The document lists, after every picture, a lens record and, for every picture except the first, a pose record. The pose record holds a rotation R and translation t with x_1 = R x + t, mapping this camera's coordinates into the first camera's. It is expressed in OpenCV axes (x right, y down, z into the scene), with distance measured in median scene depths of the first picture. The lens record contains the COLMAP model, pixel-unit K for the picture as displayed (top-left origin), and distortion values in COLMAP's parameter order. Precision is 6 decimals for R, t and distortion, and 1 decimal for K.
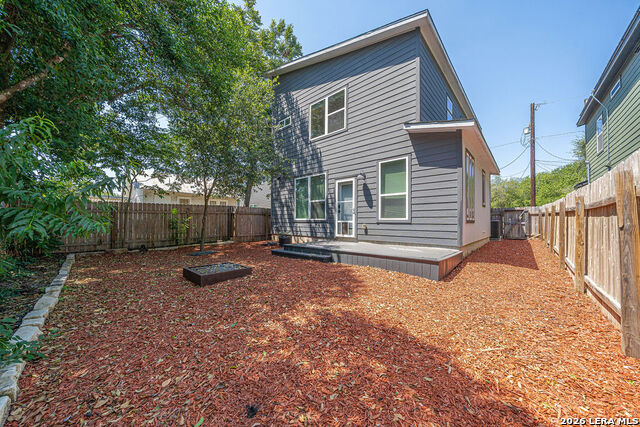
lens RADIAL K [[220.3, 0, 316.3], [0, 220.3, 217.7], [0, 0, 1]] dist [-0.003195, -0.000274]
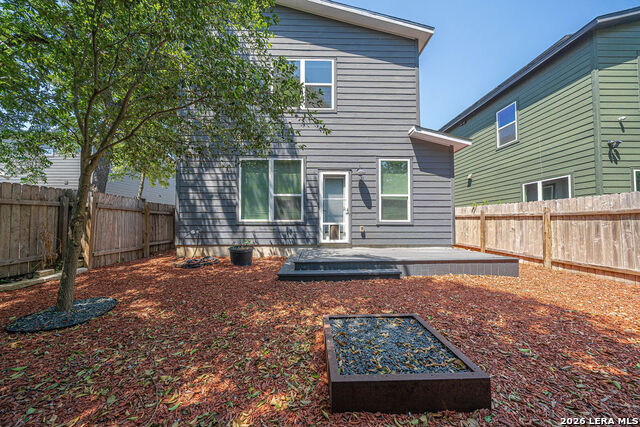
lens RADIAL K [[220.3, 0, 315.3], [0, 220.3, 217.0], [0, 0, 1]] dist [-0.003195, -0.000274]
pose [[0.715491, 0.017902, 0.698393, -0.490108], [-0.012212, 0.999839, -0.013118, 0.004842], [-0.698516, 0.000857, 0.715594, 0.473847]]
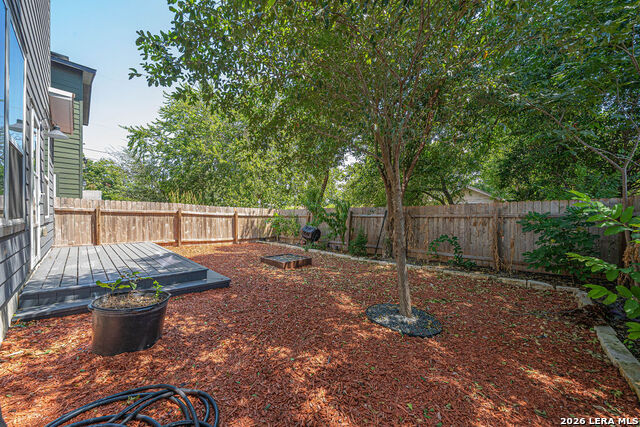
lens RADIAL K [[238.5, 0, 316.3], [0, 238.5, 215.7], [0, 0, 1]] dist [-0.001679, -0.000037]
pose [[-0.999627, -0.016501, 0.021766, -0.381304], [-0.016991, 0.999602, -0.022501, 0.004568], [-0.021386, -0.022862, -0.999510, 1.448603]]
